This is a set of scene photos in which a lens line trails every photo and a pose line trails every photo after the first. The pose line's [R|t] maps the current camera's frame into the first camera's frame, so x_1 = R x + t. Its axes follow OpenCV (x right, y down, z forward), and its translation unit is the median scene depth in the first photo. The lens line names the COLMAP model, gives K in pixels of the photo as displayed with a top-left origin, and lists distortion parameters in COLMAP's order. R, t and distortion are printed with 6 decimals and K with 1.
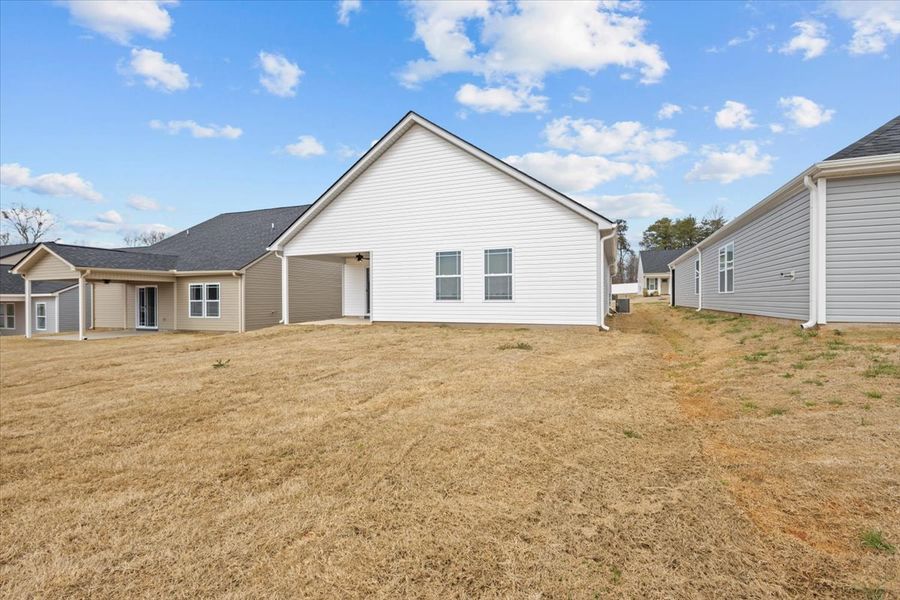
lens RADIAL K [[409.9, 0, 450.0], [0, 409.9, 300.0], [0, 0, 1]] dist [0.001055, 0.000385]
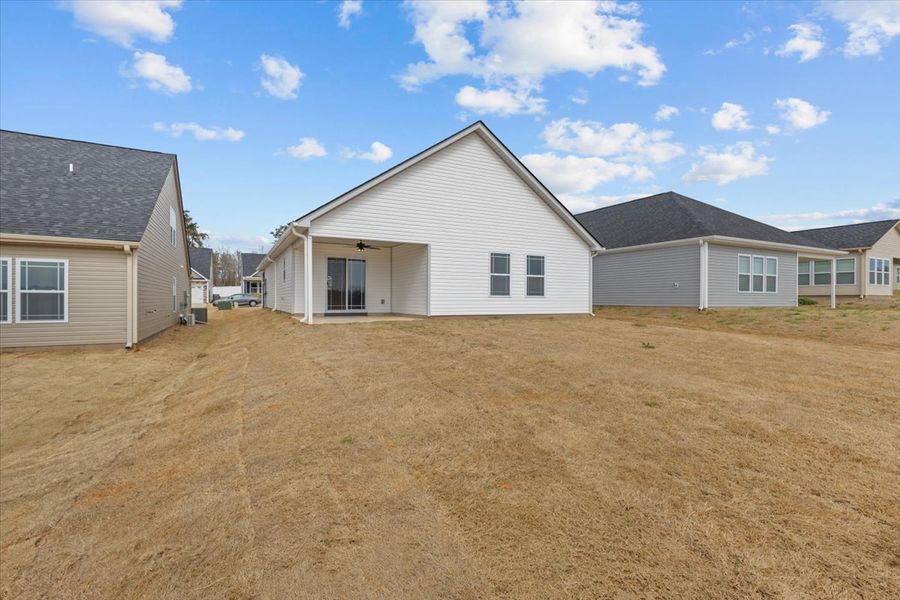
lens RADIAL K [[409.9, 0, 450.0], [0, 409.9, 300.0], [0, 0, 1]] dist [0.001055, 0.000385]
pose [[0.648305, 0.000833, 0.761380, -0.976122], [-0.008795, 0.999941, 0.006395, 0.007207], [-0.761330, -0.010843, 0.648274, 0.357597]]
